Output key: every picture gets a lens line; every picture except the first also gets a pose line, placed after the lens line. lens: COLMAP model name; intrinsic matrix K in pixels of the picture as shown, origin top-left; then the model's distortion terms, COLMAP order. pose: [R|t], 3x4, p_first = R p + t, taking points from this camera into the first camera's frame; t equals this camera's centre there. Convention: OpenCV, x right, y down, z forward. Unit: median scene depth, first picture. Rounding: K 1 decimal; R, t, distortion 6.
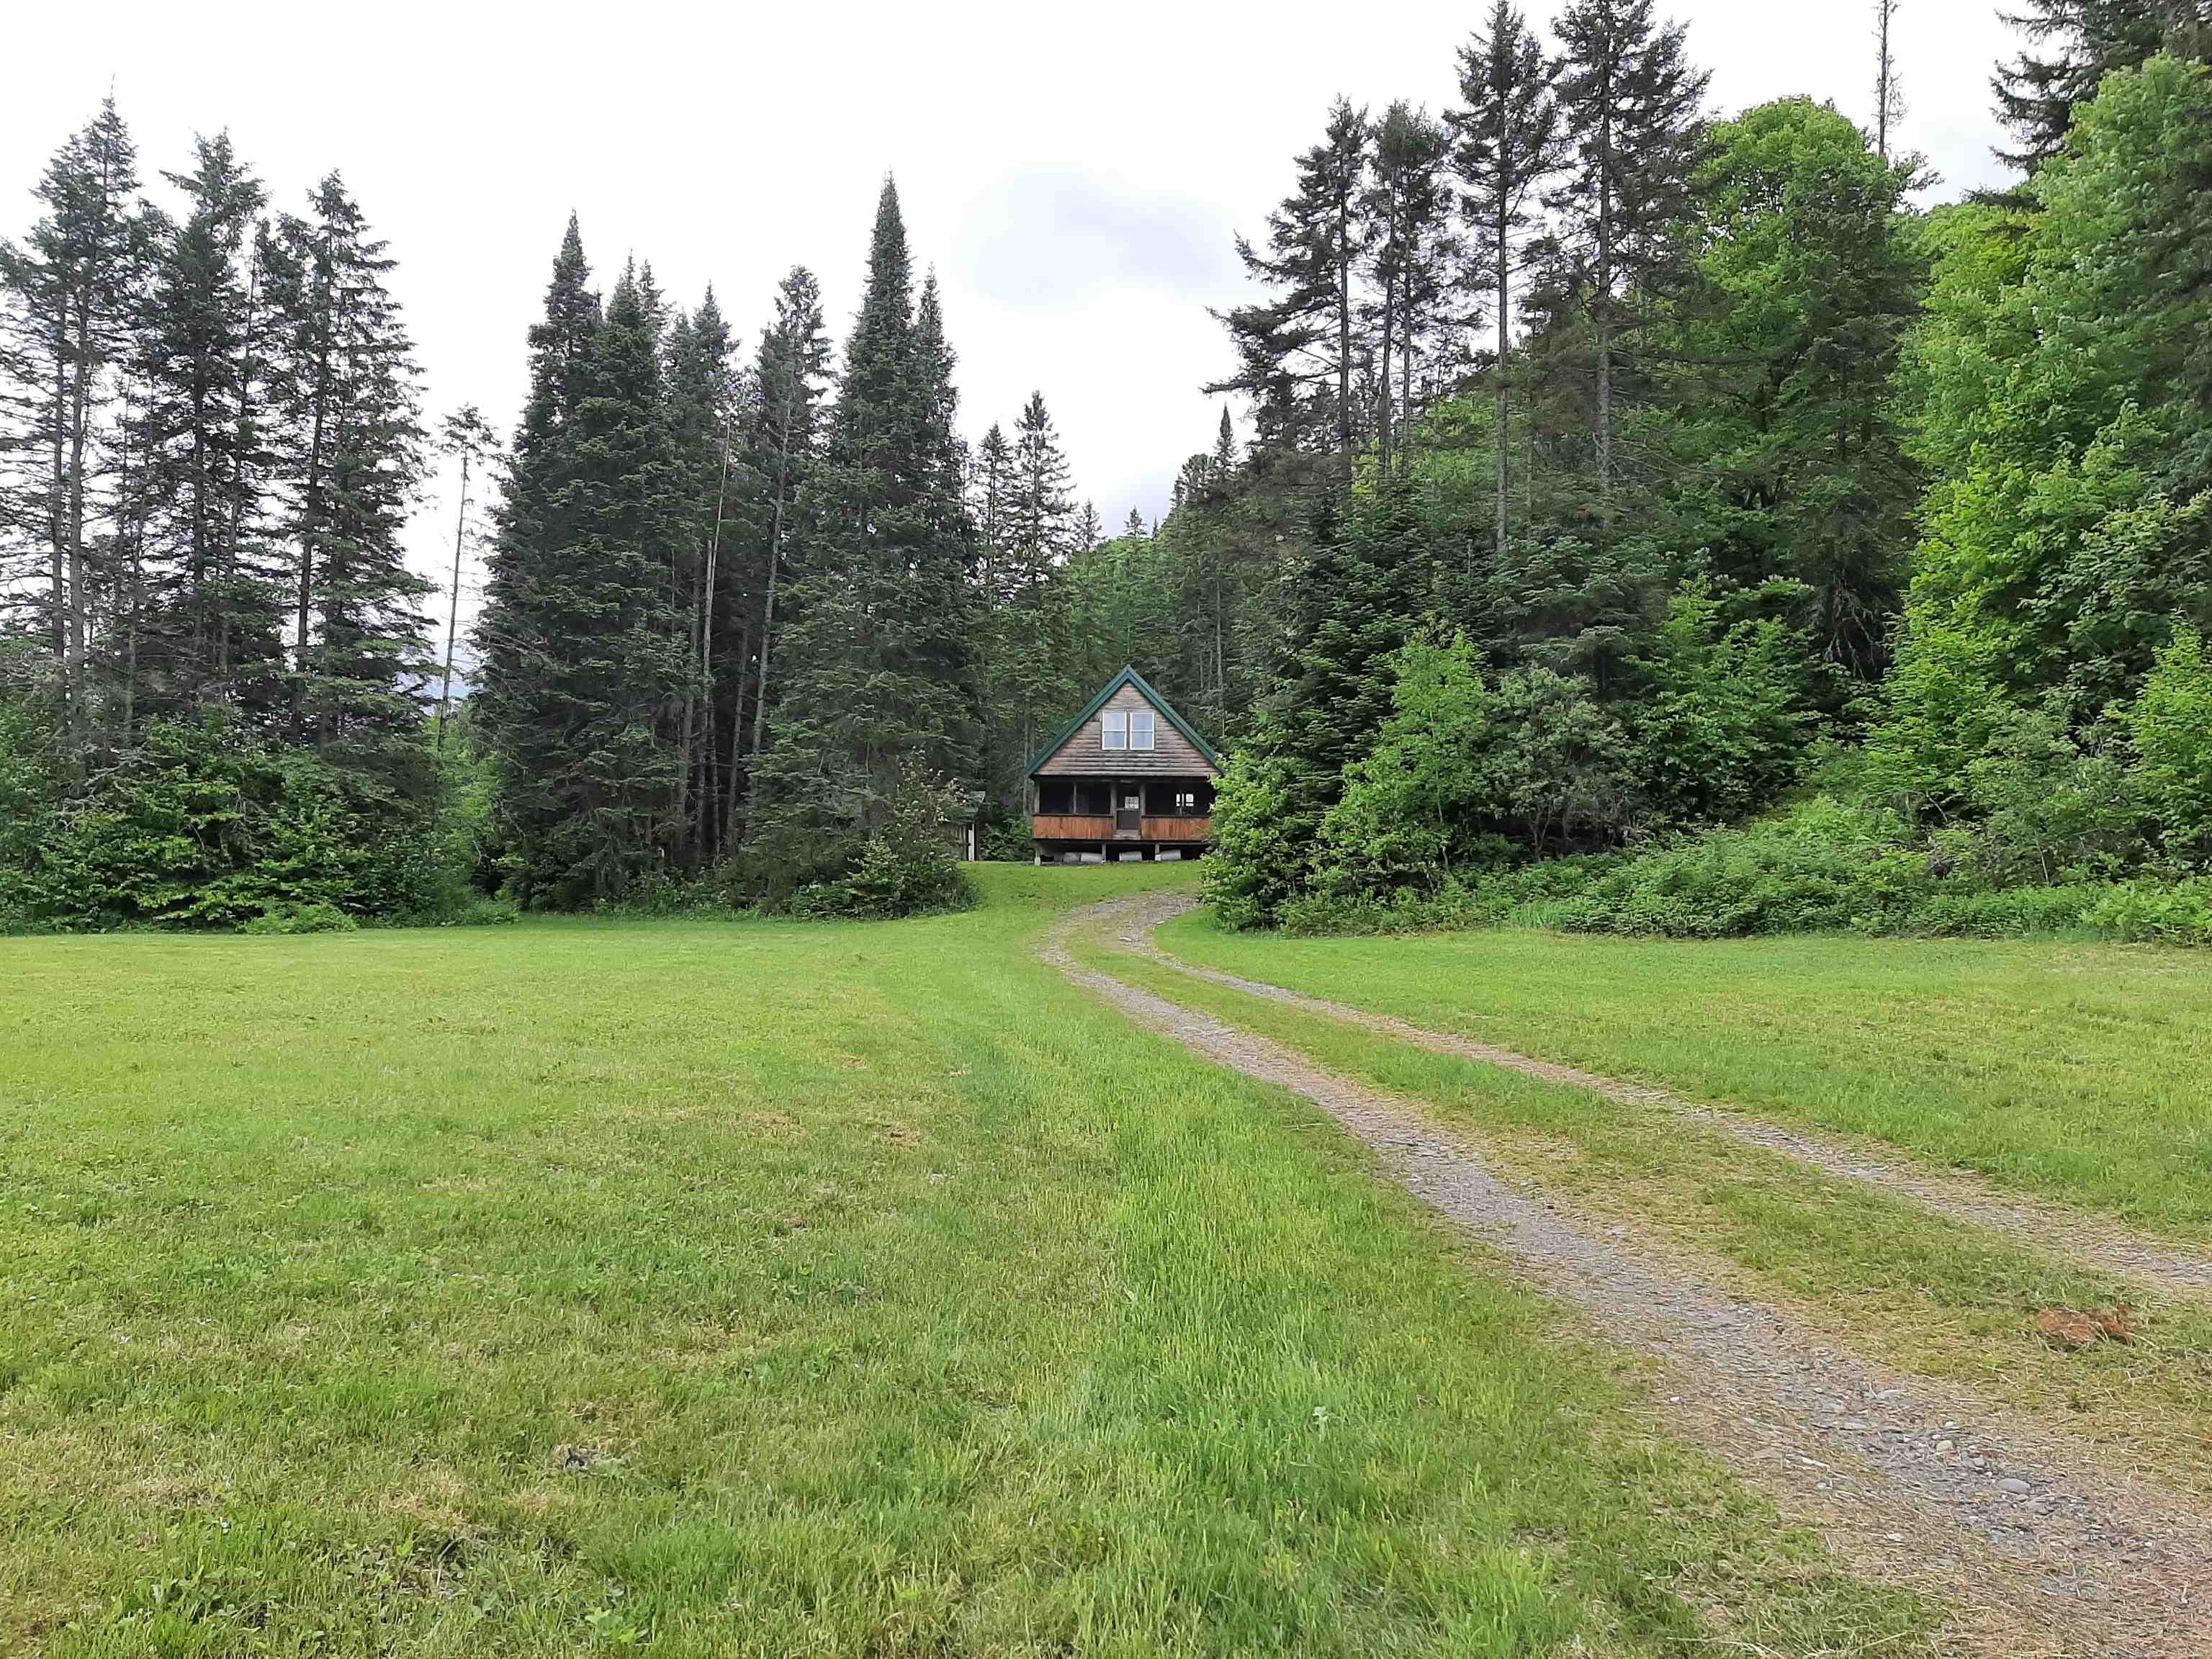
lens RADIAL K [[1704.4, 0, 1105.6], [0, 1704.4, 831.7], [0, 0, 1]] dist [0.074086, -0.131180]
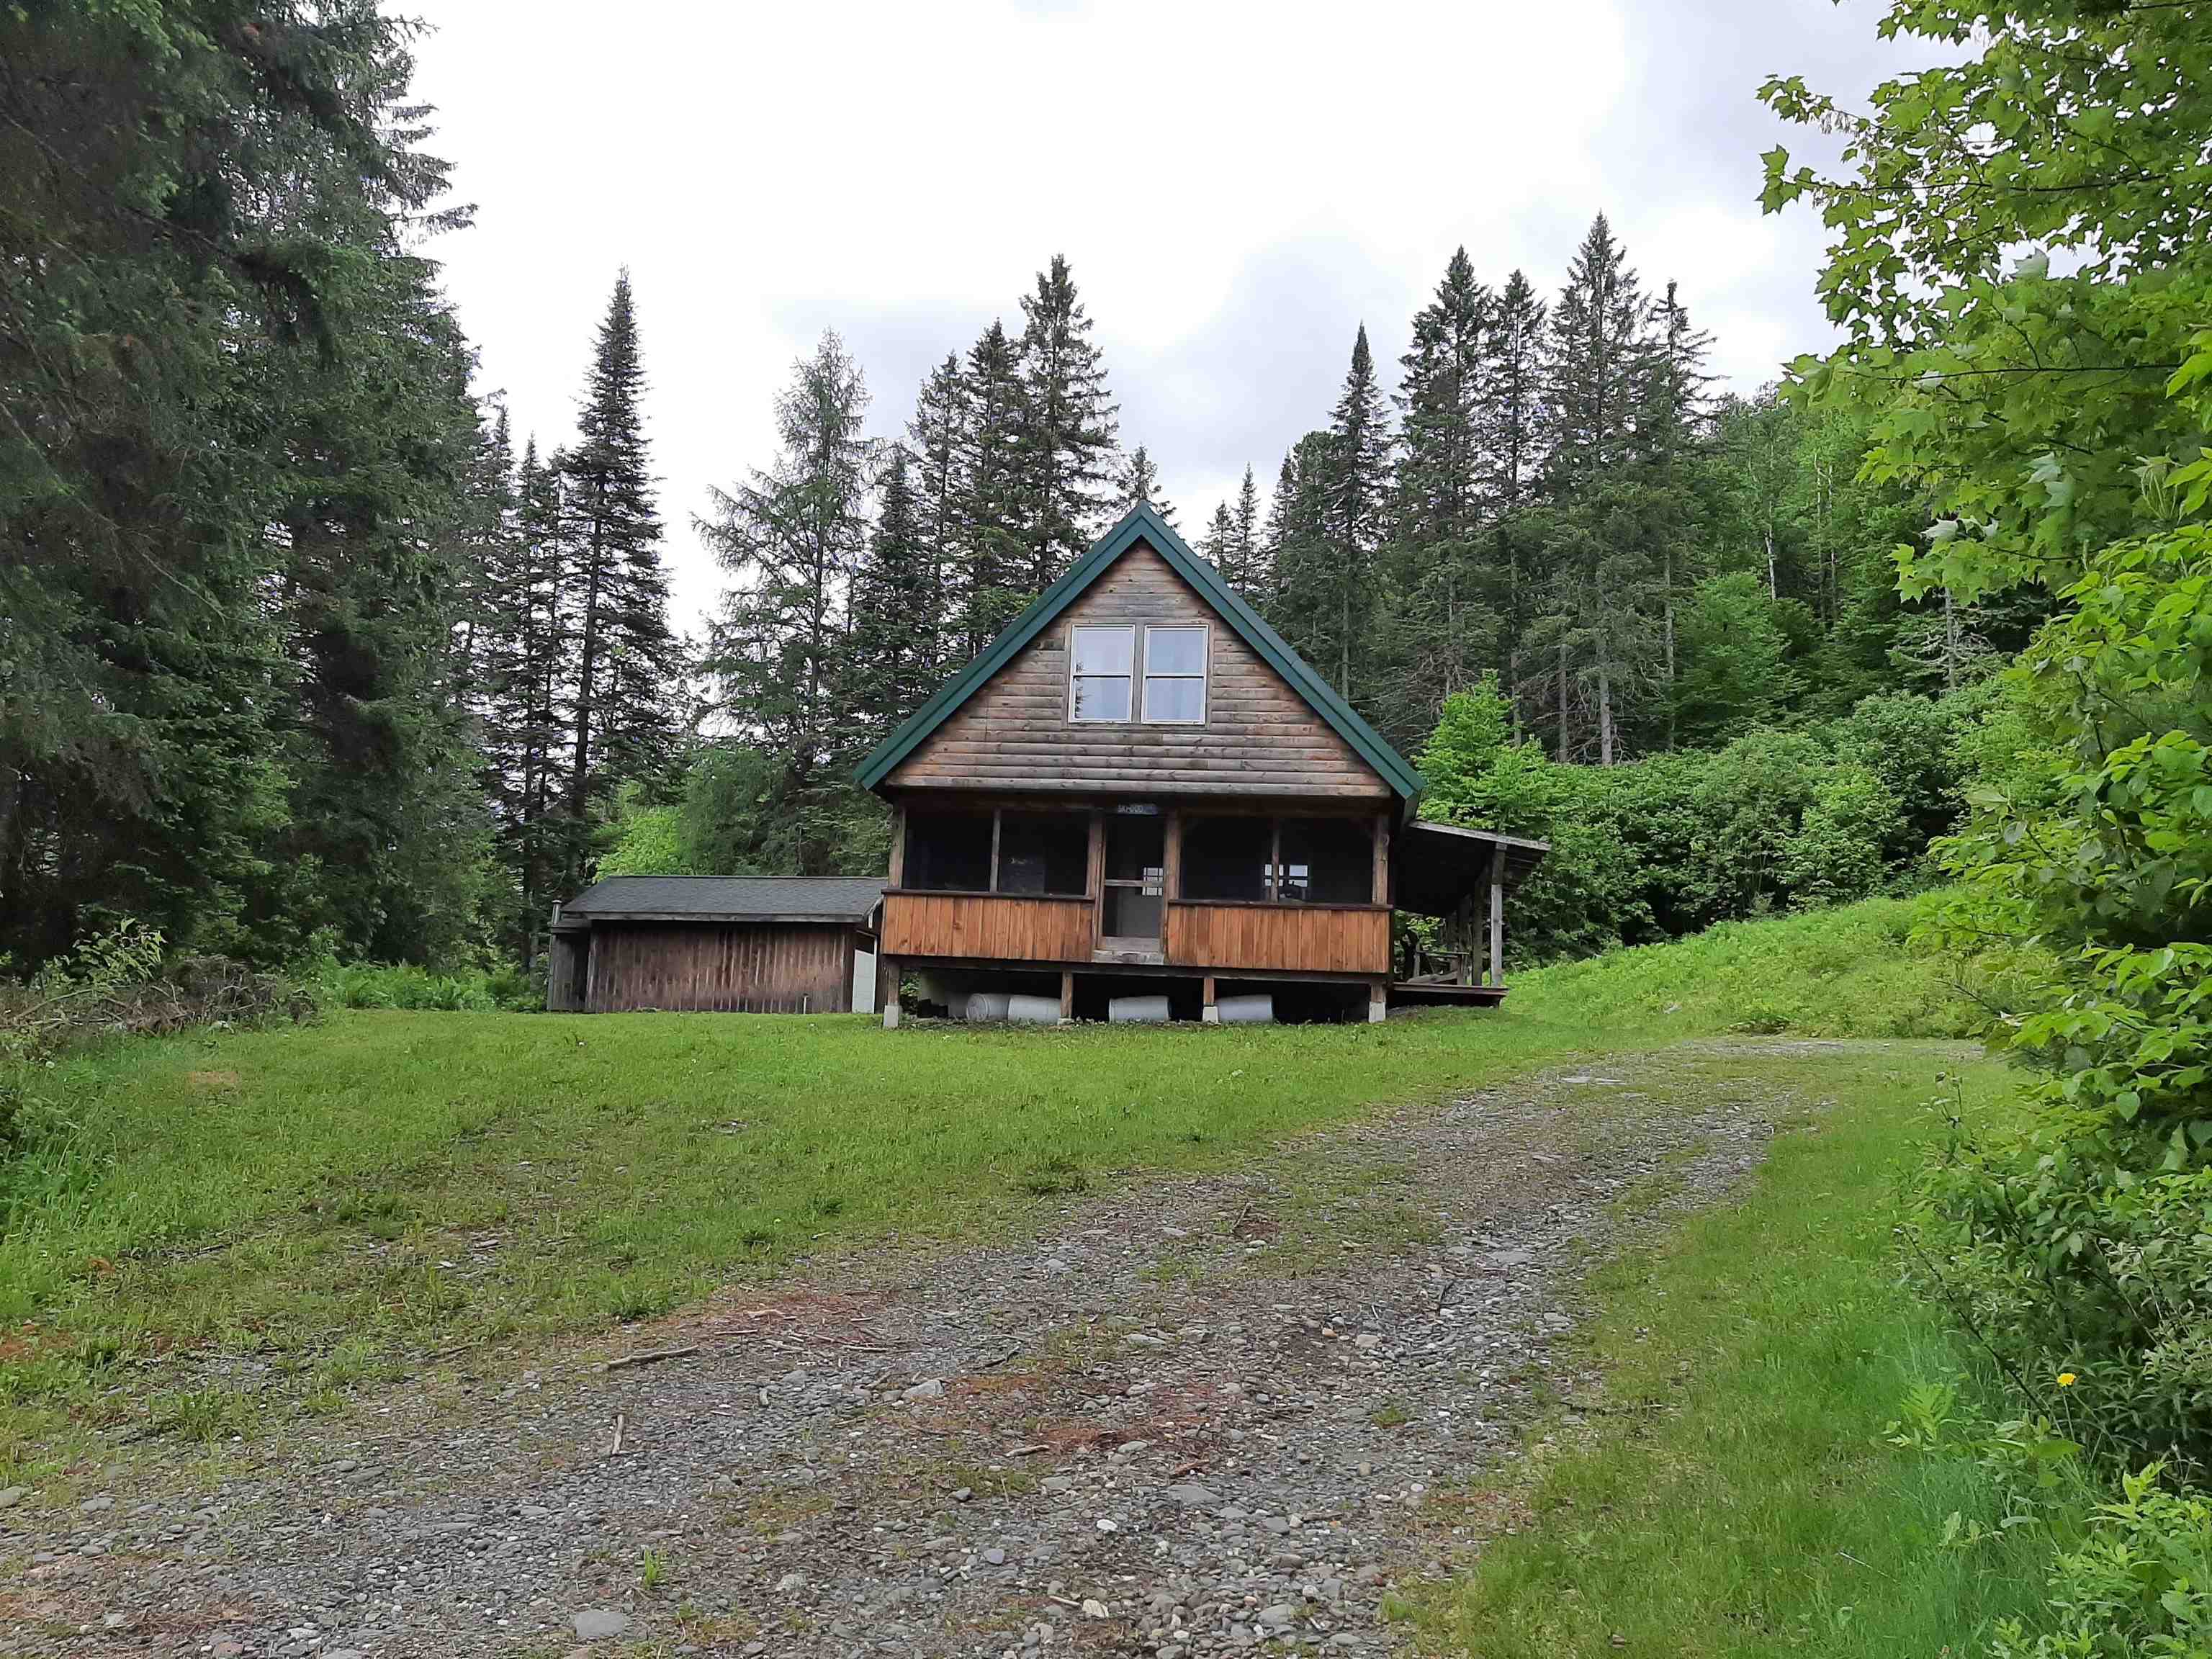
lens RADIAL K [[1704.4, 0, 1100.9], [0, 1704.4, 823.9], [0, 0, 1]] dist [0.074086, -0.131180]
pose [[0.997724, 0.025361, -0.062478, 0.028871], [-0.031483, 0.994586, -0.099038, 0.011246], [0.059628, 0.100779, 0.993120, 0.622064]]
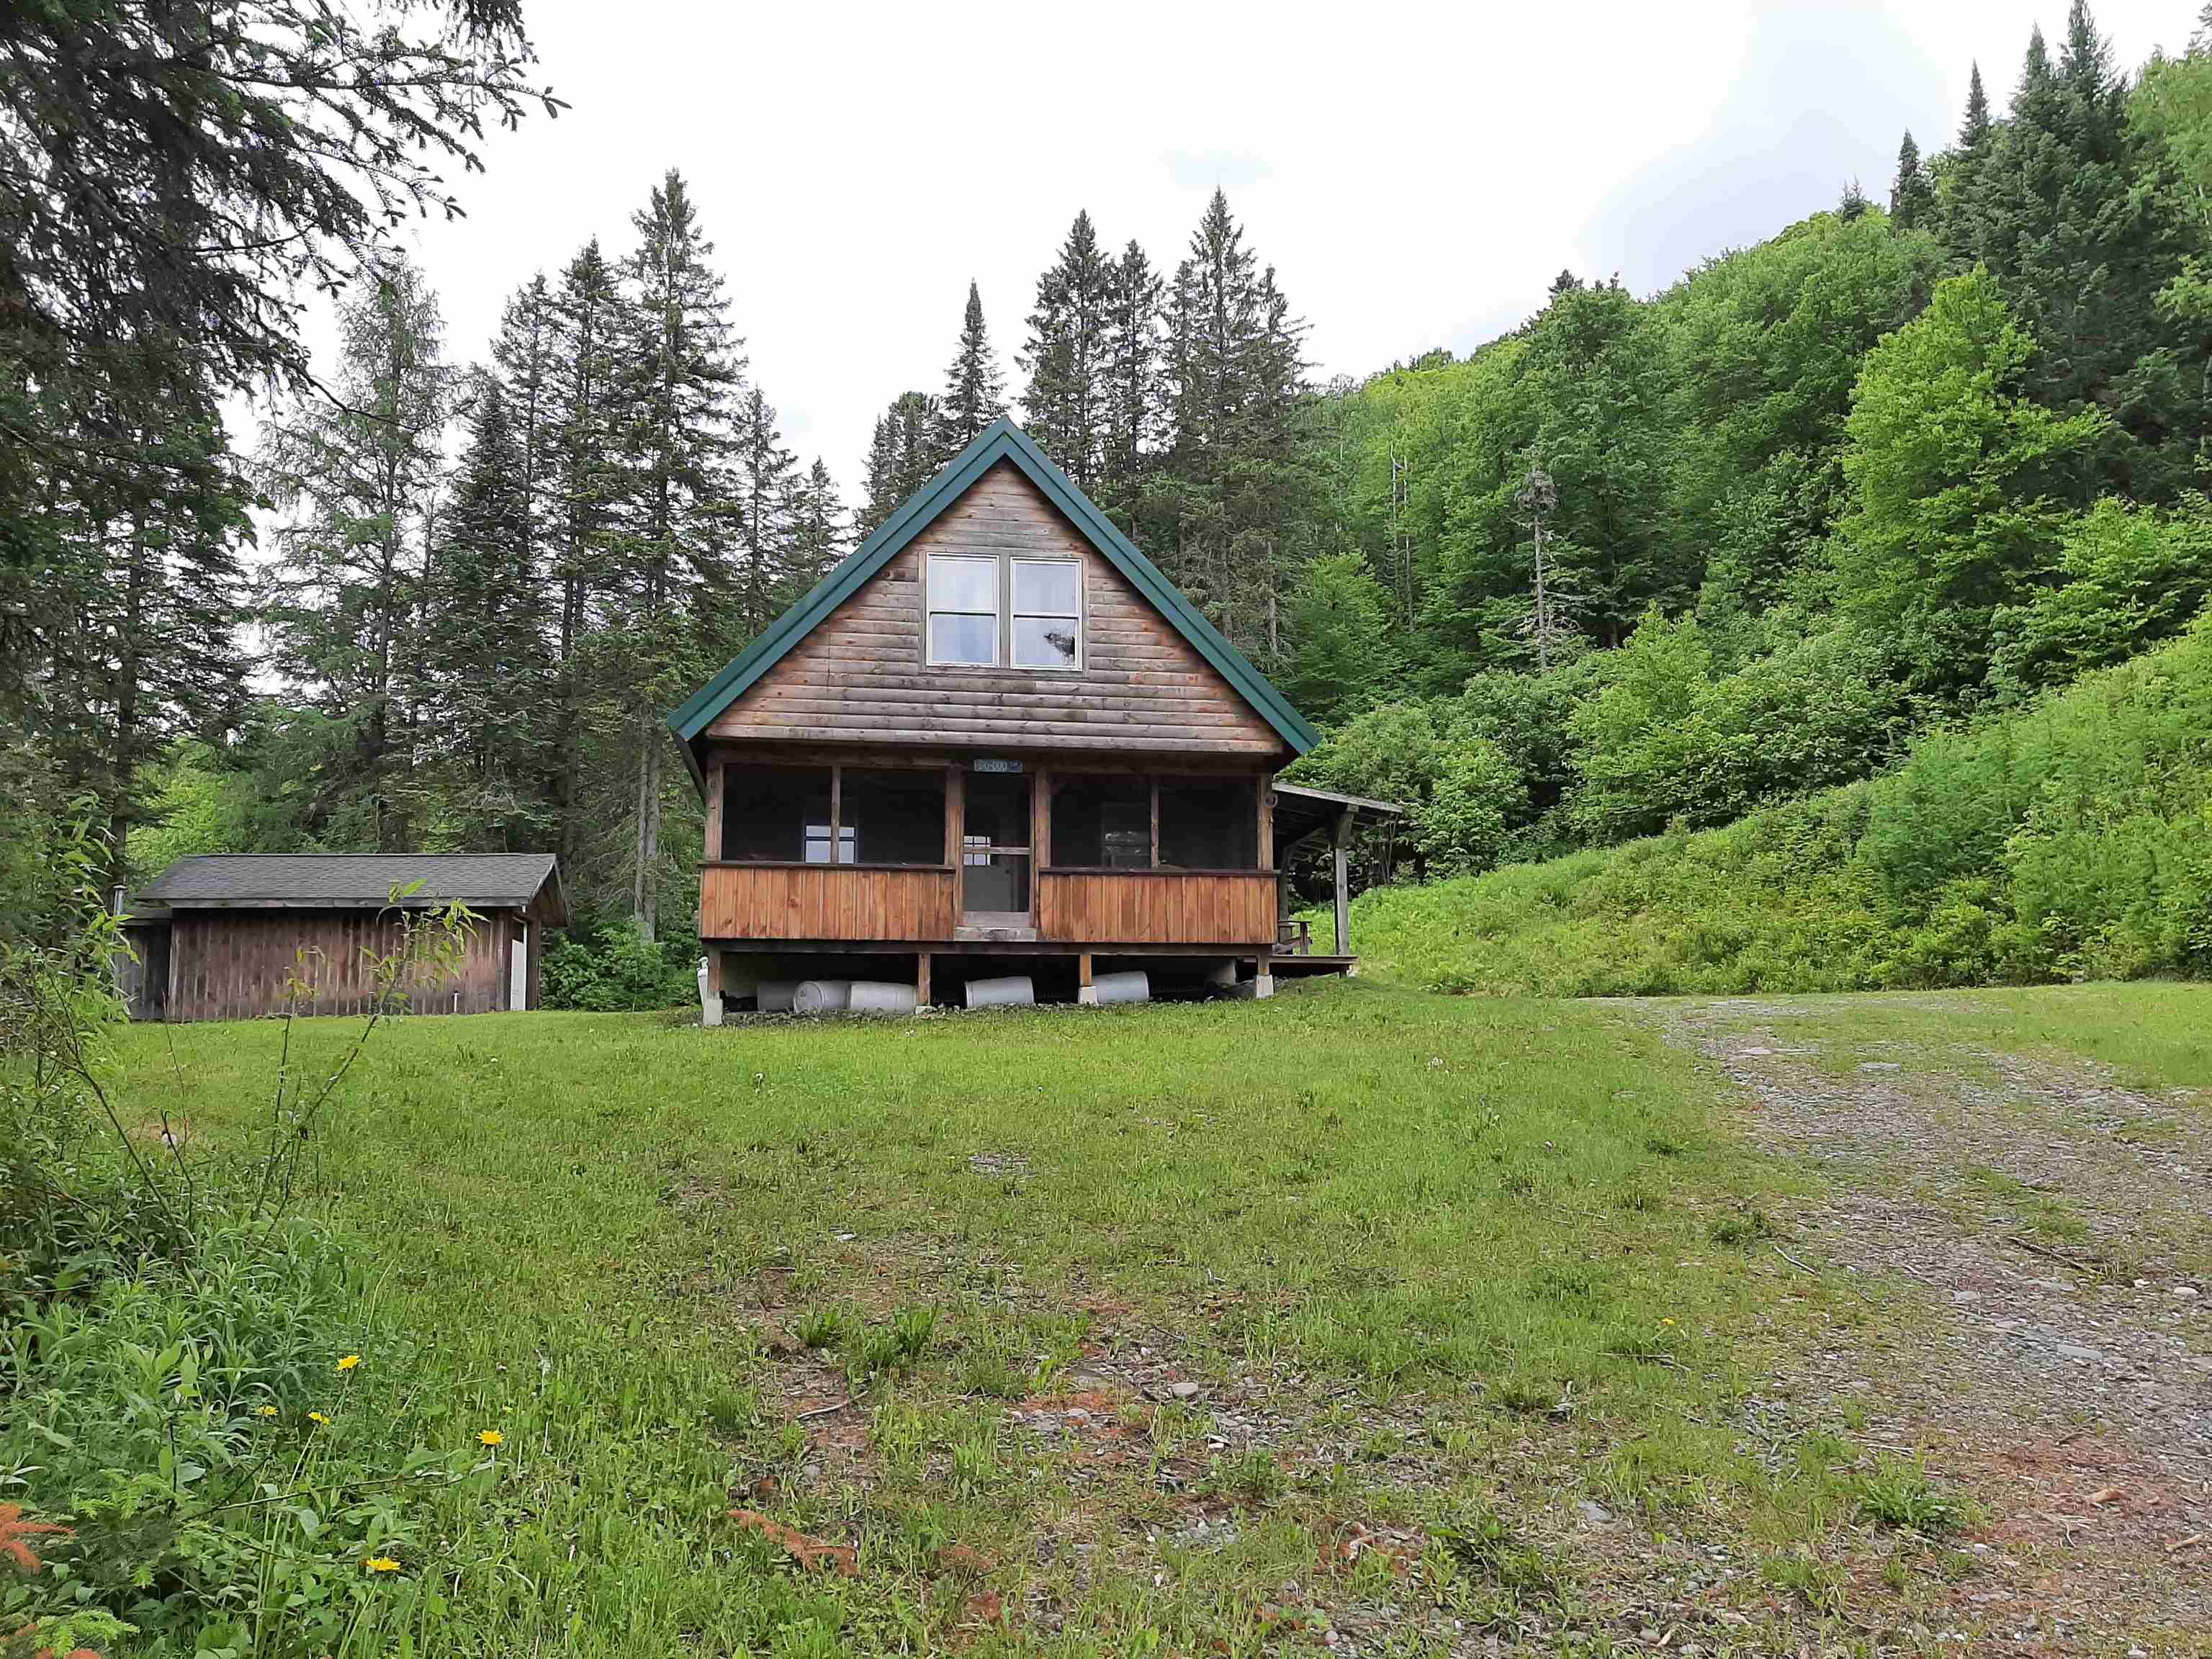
lens RADIAL K [[1704.4, 0, 1112.9], [0, 1704.4, 836.0], [0, 0, 1]] dist [0.074086, -0.131180]
pose [[0.972229, 0.018837, 0.233274, -0.042358], [0.001020, 0.996405, -0.084708, 0.012205], [-0.234031, 0.082593, 0.968715, 0.670109]]
